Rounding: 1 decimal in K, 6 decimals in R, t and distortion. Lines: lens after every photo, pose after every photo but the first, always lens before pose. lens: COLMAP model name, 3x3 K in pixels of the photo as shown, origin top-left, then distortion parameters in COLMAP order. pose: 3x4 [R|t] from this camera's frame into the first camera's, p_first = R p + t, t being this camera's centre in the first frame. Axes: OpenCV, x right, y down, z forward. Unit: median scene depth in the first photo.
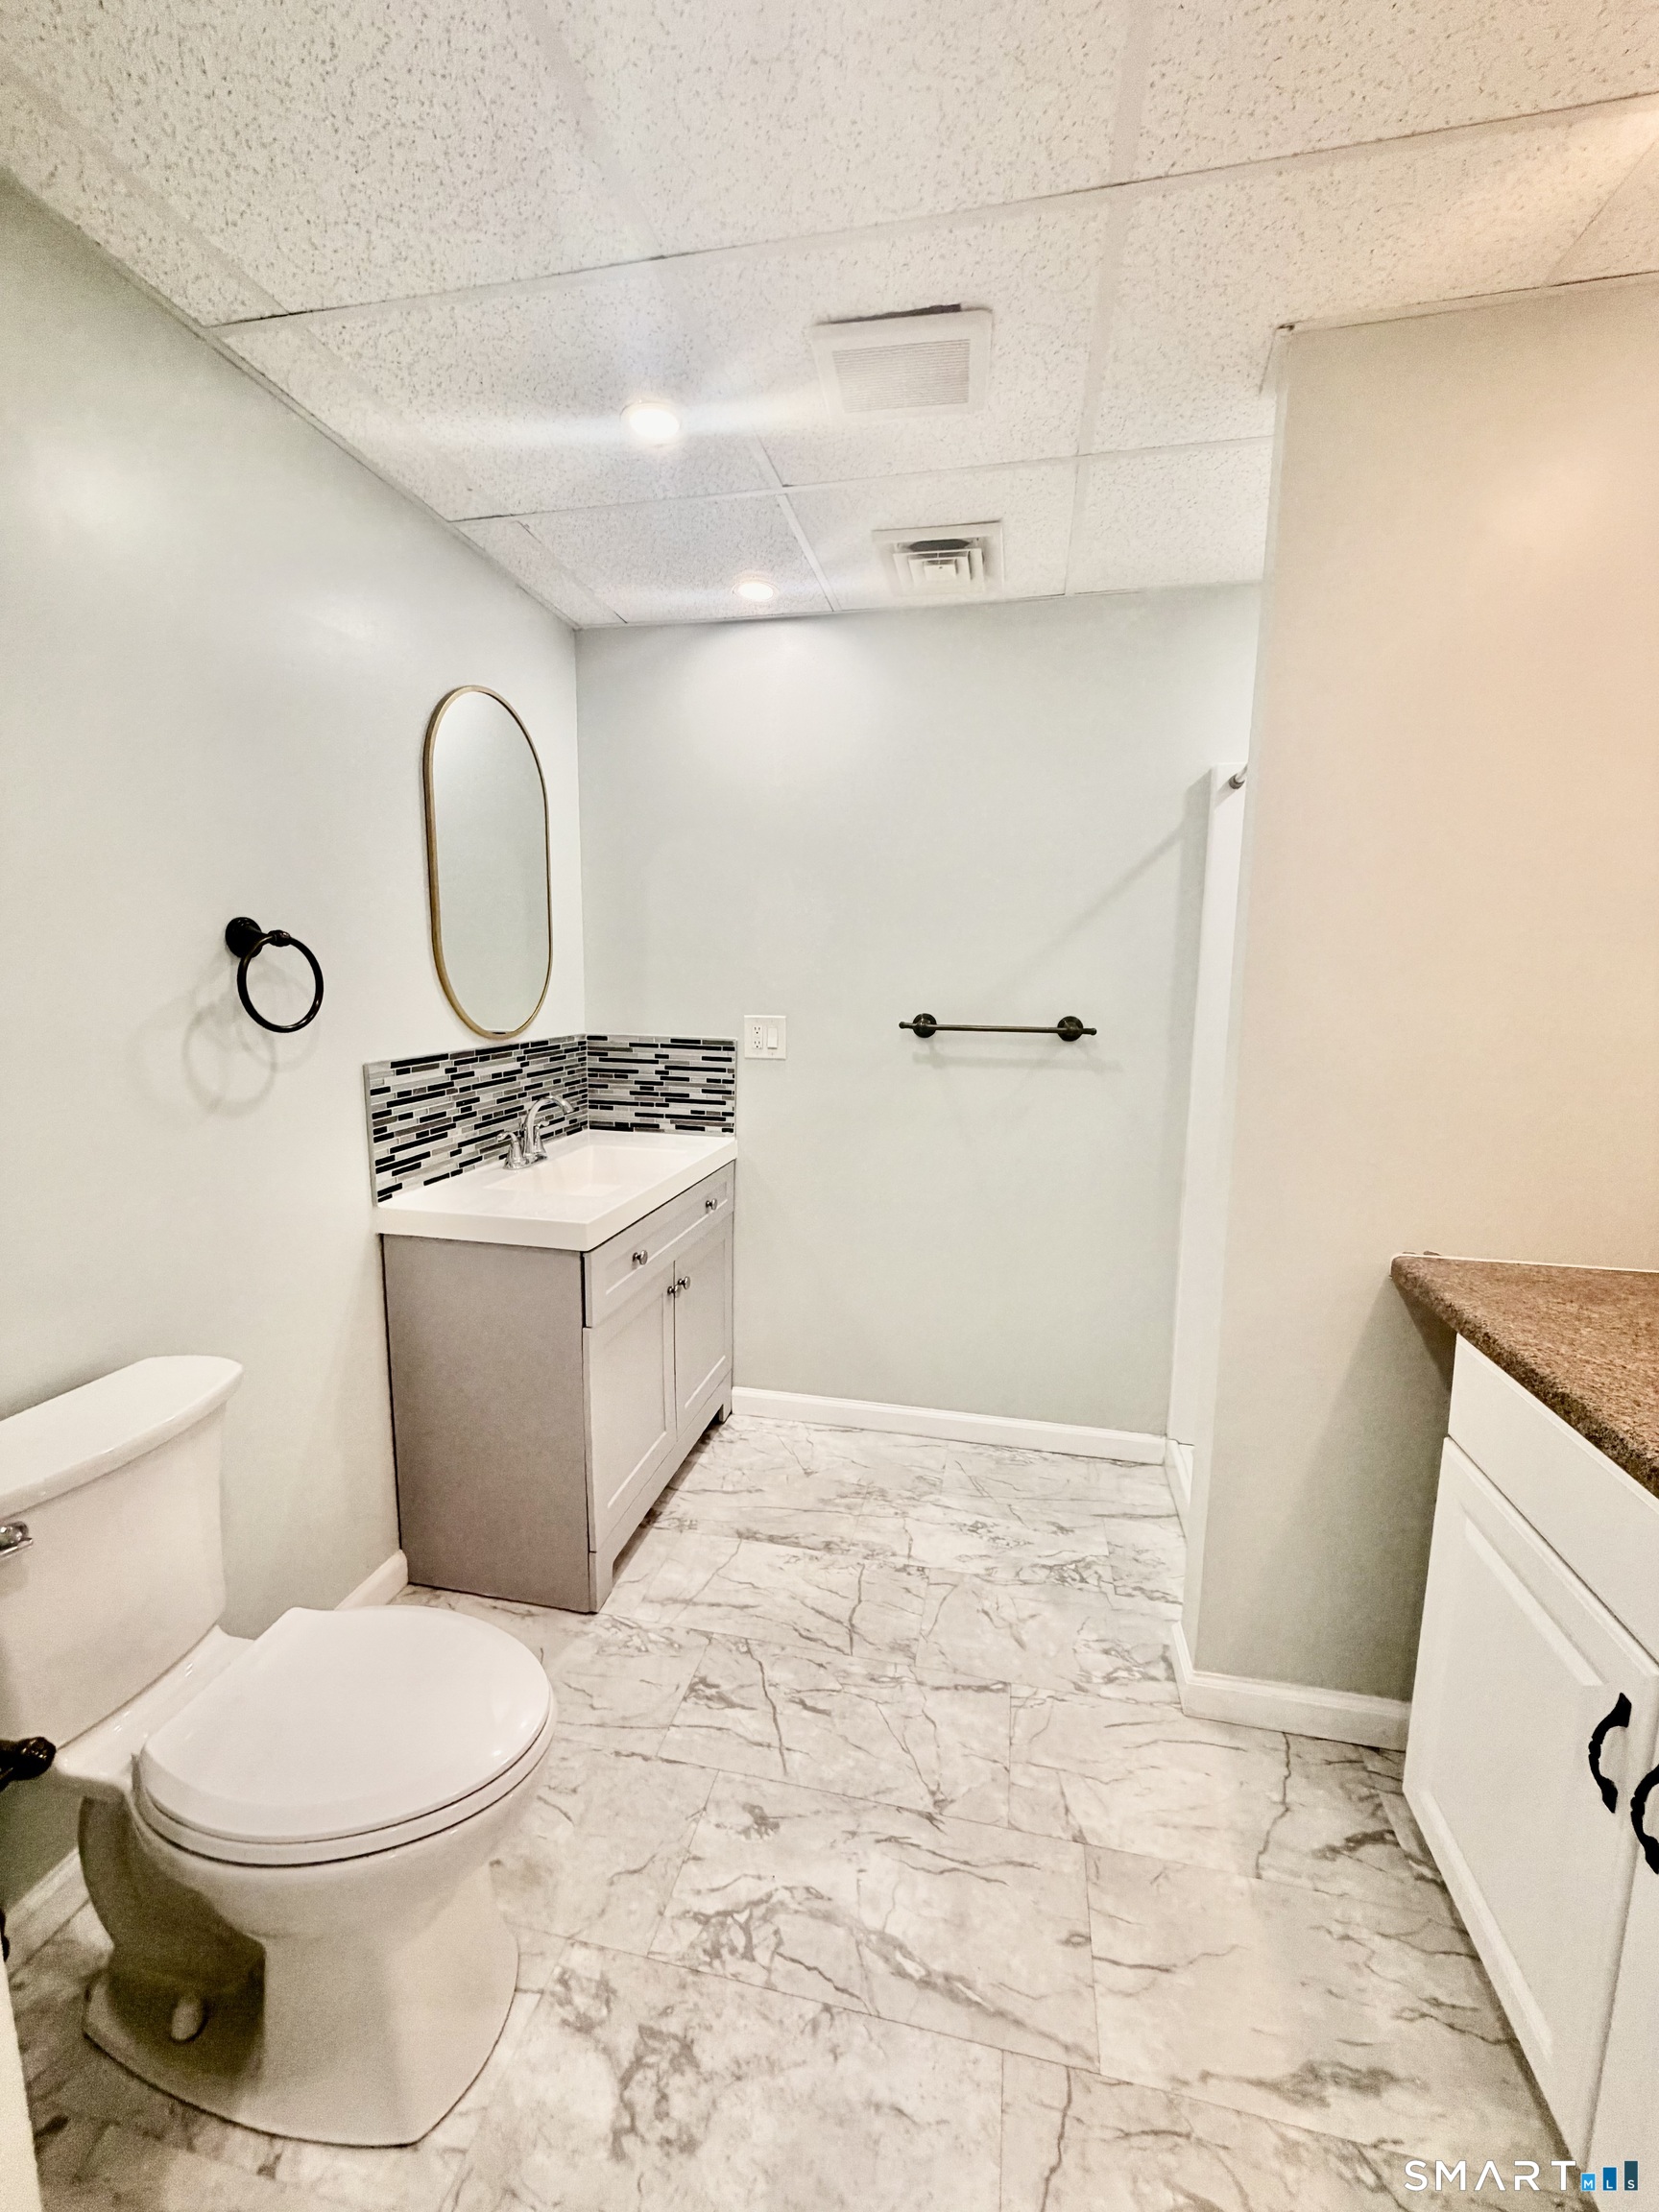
lens RADIAL K [[882.0, 0, 832.6], [0, 882.0, 1105.4], [0, 0, 1]] dist [0.000712, 0.000358]
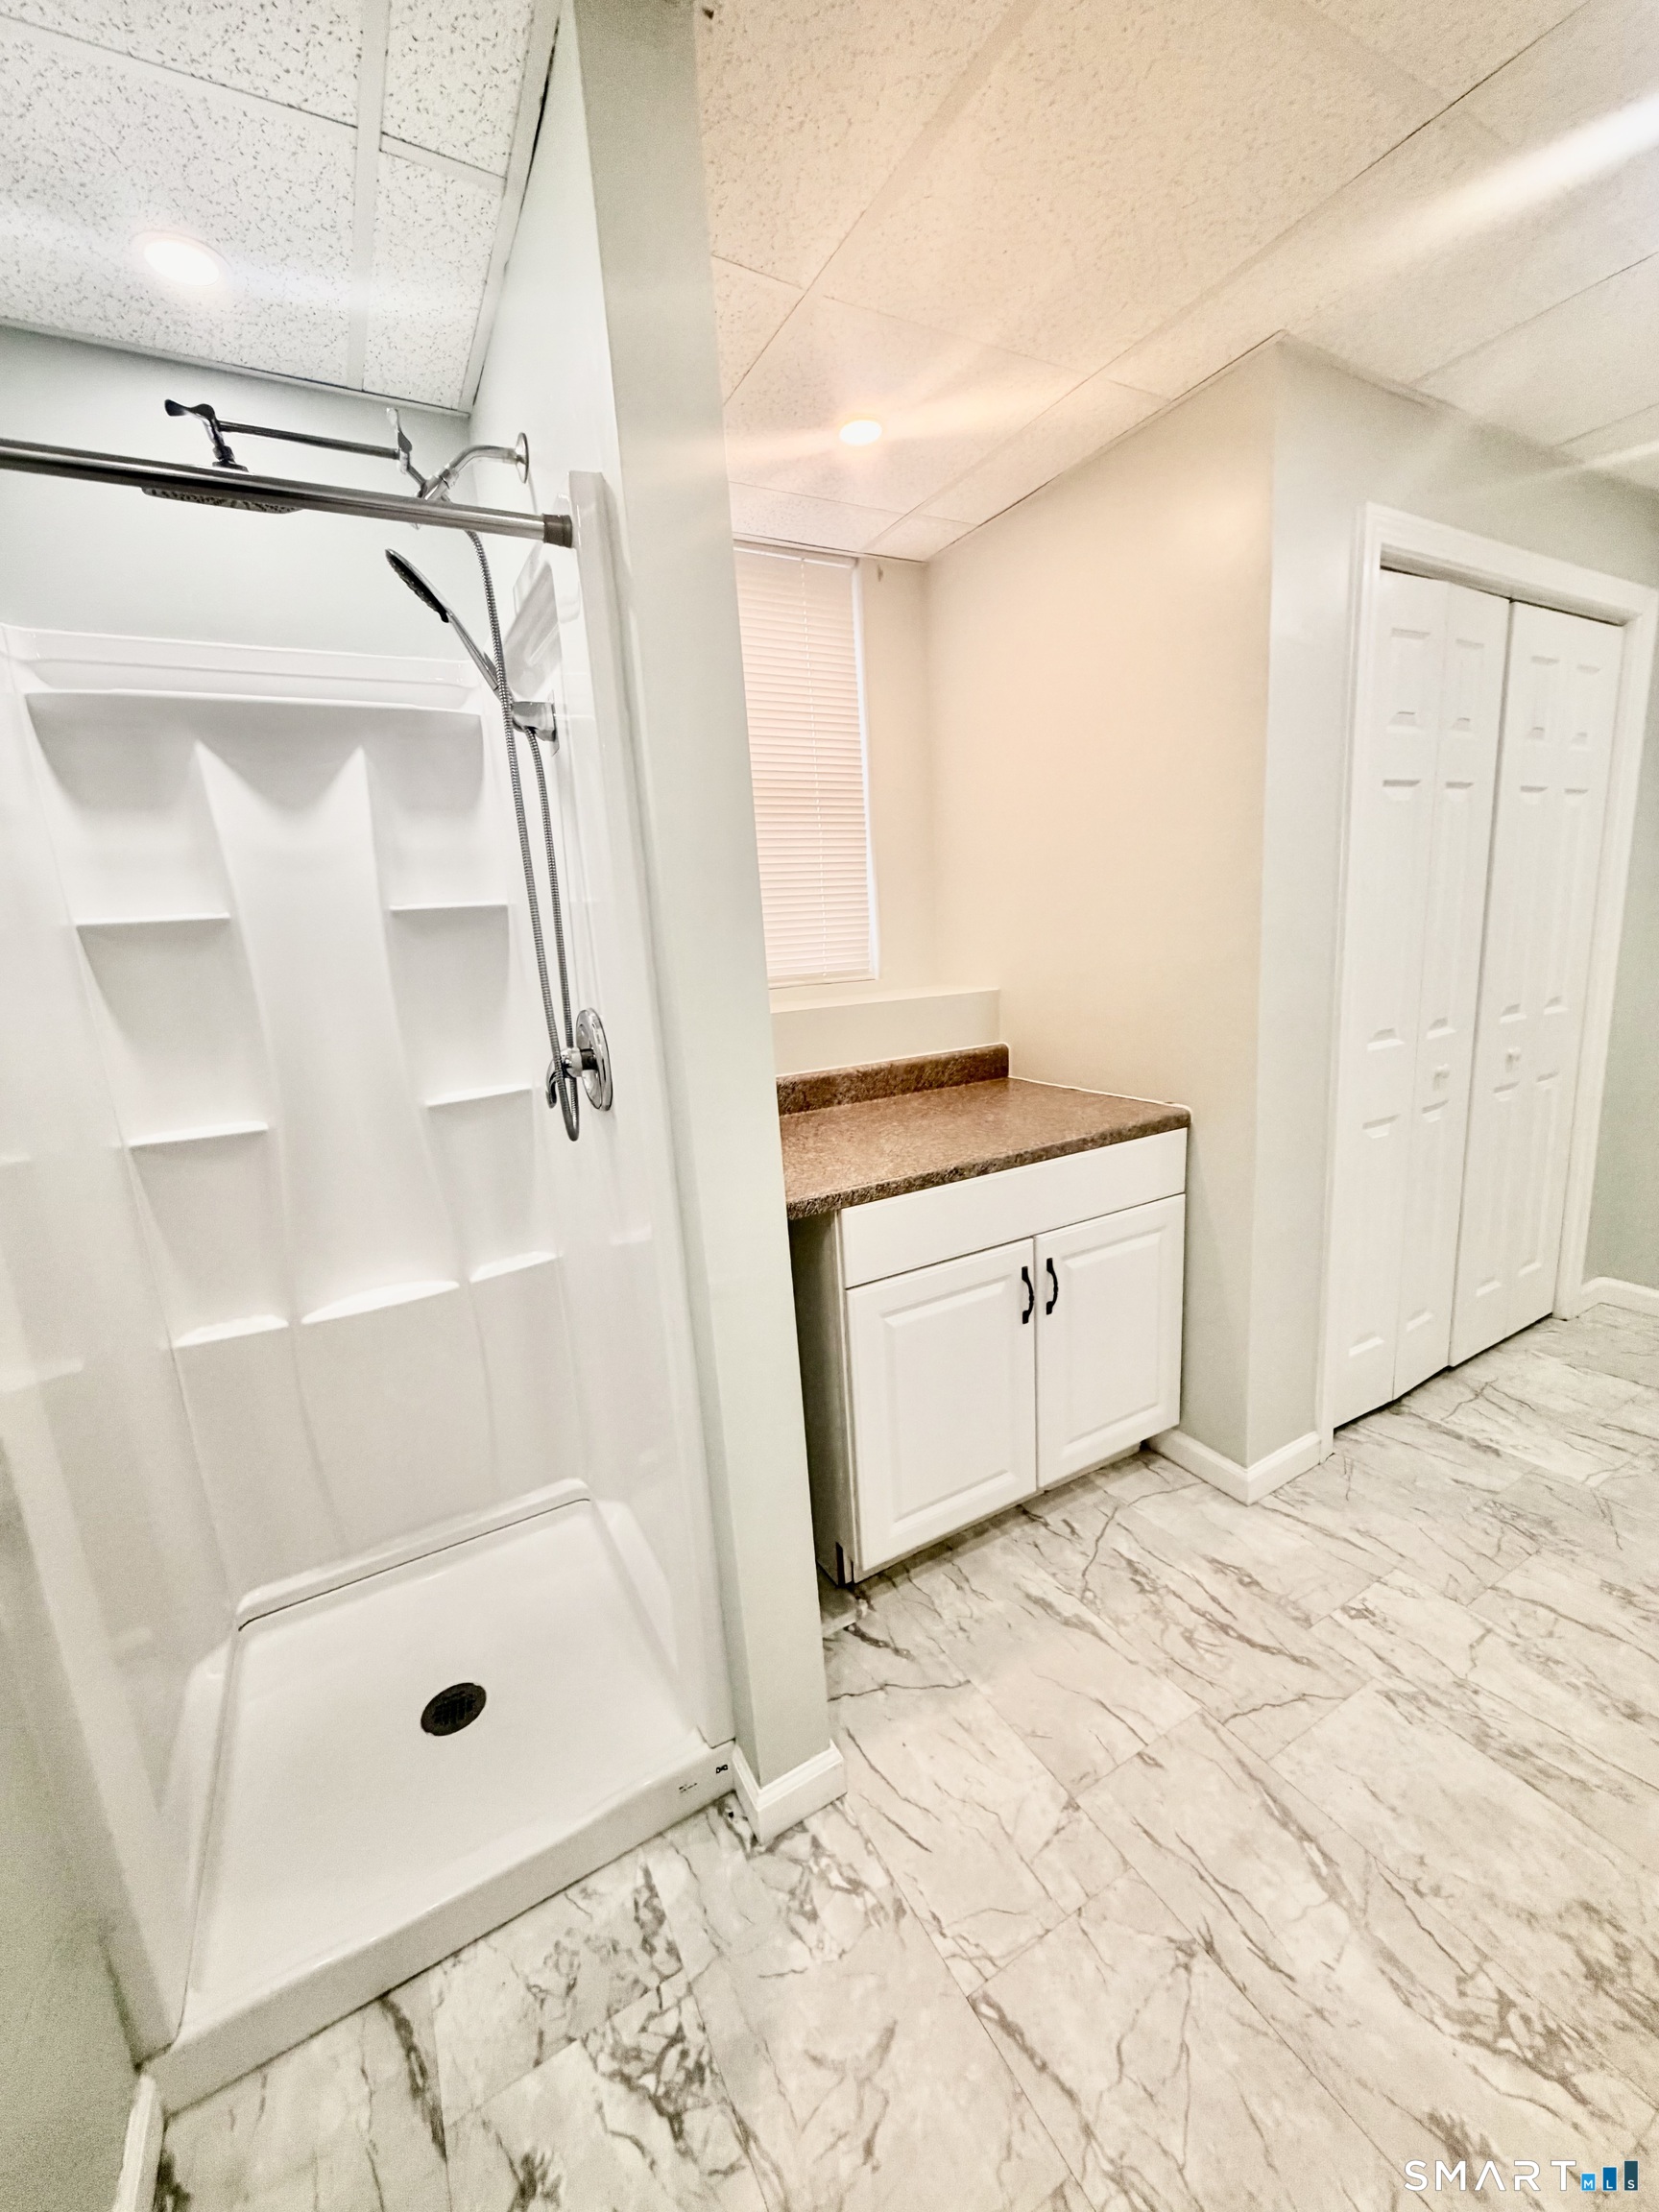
lens RADIAL K [[882.0, 0, 828.4], [0, 882.0, 1103.6], [0, 0, 1]] dist [0.000712, 0.000358]
pose [[-0.663749, -0.124124, 0.737584, -0.162435], [0.158881, 0.940230, 0.301203, -0.231972], [-0.730885, 0.317112, -0.604357, 1.514773]]
